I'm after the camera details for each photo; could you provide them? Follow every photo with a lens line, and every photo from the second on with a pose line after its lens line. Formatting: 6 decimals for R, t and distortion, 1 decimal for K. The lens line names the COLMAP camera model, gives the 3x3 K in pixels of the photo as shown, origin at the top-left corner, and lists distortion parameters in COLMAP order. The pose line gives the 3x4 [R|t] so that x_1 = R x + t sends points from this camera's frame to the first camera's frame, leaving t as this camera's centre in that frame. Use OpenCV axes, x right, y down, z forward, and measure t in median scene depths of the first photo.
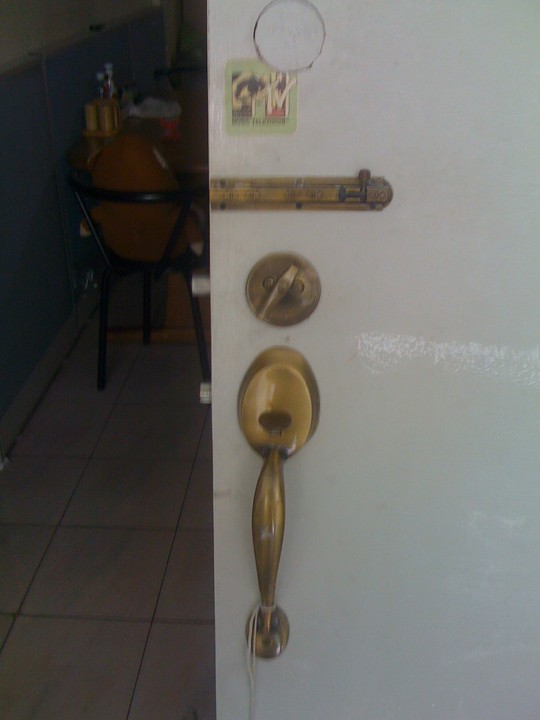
lens RADIAL K [[795.5, 0, 270.0], [0, 795.5, 360.0], [0, 0, 1]] dist [0.013469, -0.019240]
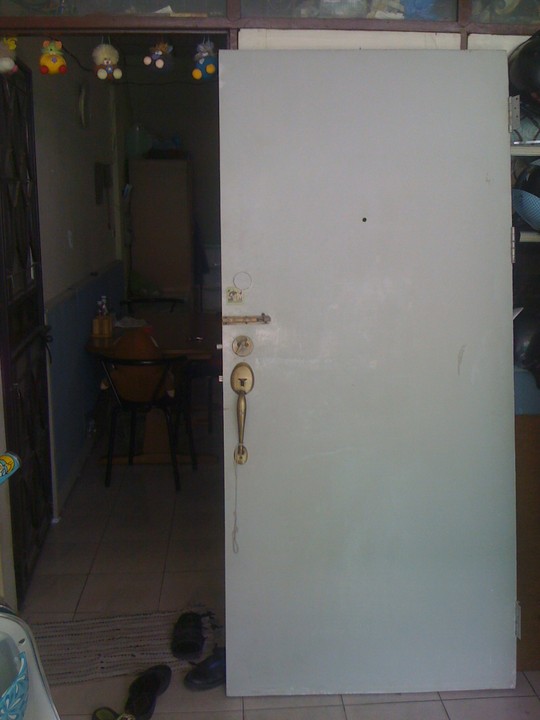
lens RADIAL K [[795.5, 0, 270.0], [0, 795.5, 360.0], [0, 0, 1]] dist [0.013469, -0.019240]
pose [[0.992517, -0.021179, 0.120254, -0.264676], [0.053750, 0.960074, -0.274534, 0.869105], [-0.109638, 0.278943, 0.954028, -2.189507]]
